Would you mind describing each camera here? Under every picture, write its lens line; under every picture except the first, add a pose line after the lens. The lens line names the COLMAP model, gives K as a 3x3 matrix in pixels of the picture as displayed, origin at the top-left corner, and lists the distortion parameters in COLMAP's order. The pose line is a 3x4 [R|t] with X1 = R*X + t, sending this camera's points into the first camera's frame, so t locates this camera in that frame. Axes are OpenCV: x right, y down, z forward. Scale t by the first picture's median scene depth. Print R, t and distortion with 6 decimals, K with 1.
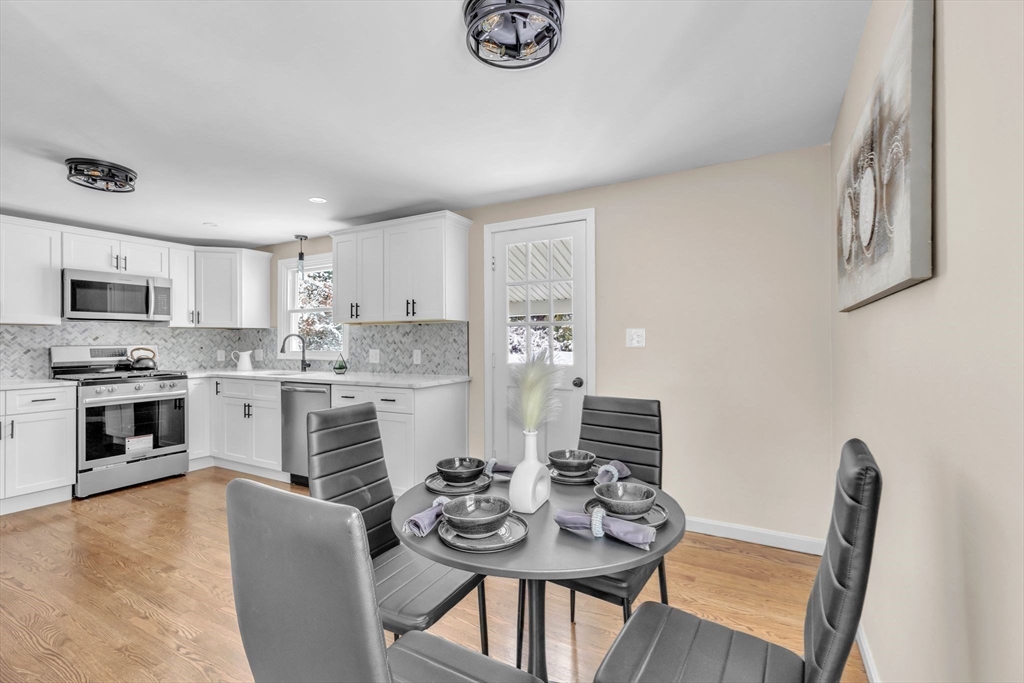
lens RADIAL K [[464.2, 0, 509.6], [0, 464.2, 337.8], [0, 0, 1]] dist [0.003805, 0.001379]
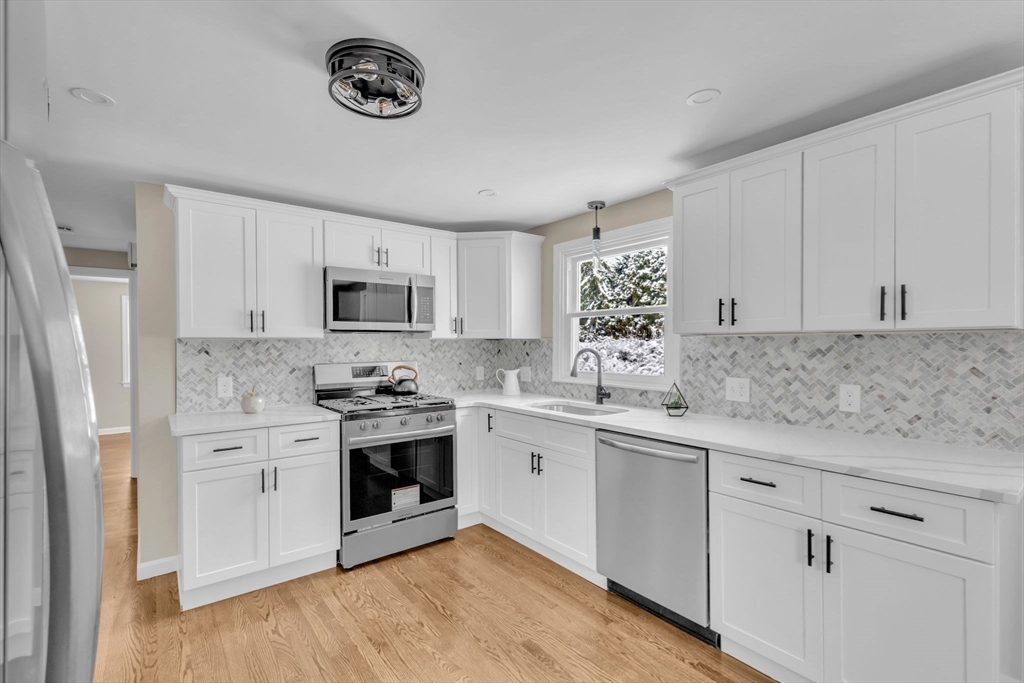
lens RADIAL K [[464.2, 0, 509.6], [0, 464.2, 348.0], [0, 0, 1]] dist [0.003805, 0.001379]
pose [[0.925343, 0.006699, -0.379071, -0.342739], [0.000716, 0.999811, 0.019417, -0.024605], [0.379129, -0.018239, 0.925164, 0.360158]]
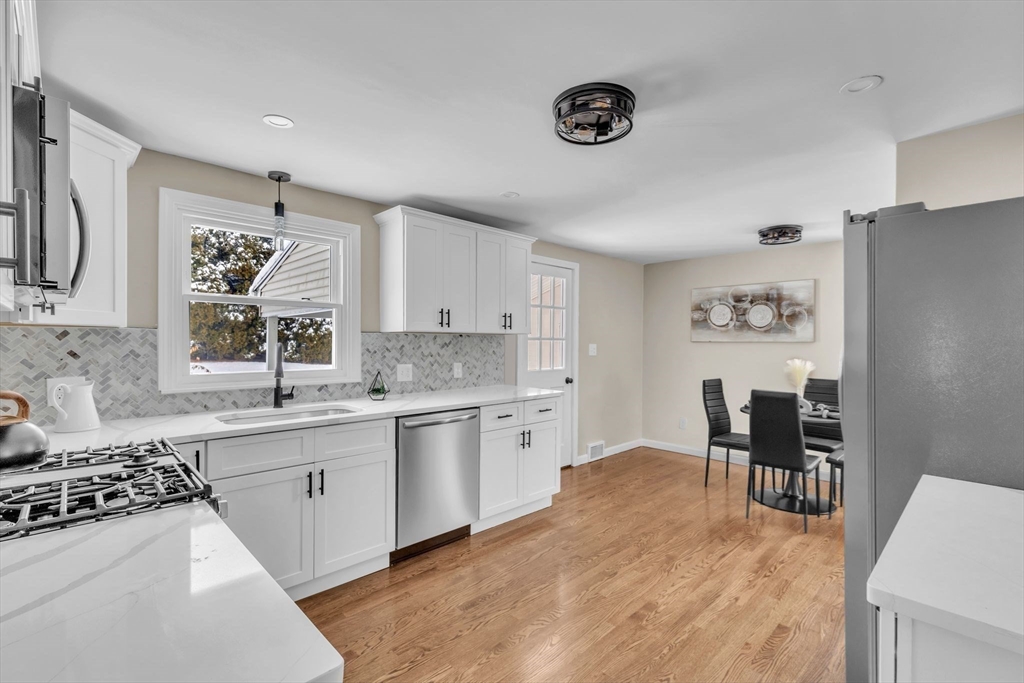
lens RADIAL K [[464.2, 0, 511.4], [0, 464.2, 343.2], [0, 0, 1]] dist [0.003805, 0.001379]
pose [[0.267743, 0.001782, 0.963489, -1.033567], [-0.017872, 0.999835, 0.003117, -0.017170], [-0.963325, -0.018054, 0.267731, 0.624866]]
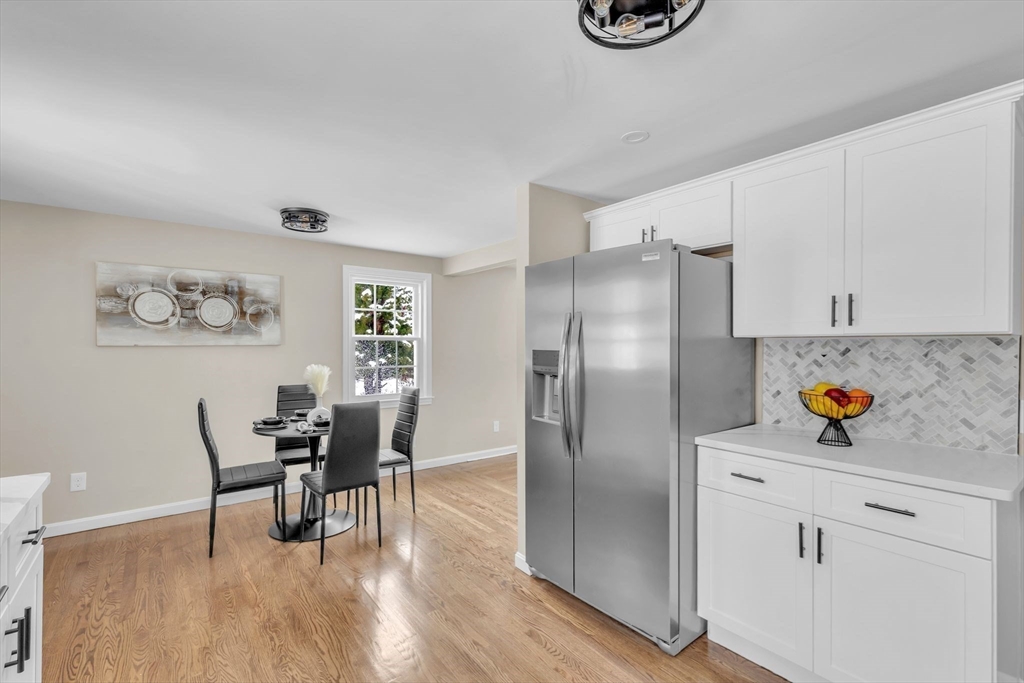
lens RADIAL K [[464.2, 0, 503.3], [0, 464.2, 345.1], [0, 0, 1]] dist [0.003805, 0.001379]
pose [[-0.923341, 0.006007, 0.383933, -0.616068], [0.002516, 0.999951, -0.009595, -0.018457], [-0.383972, -0.007893, -0.923311, 0.961124]]
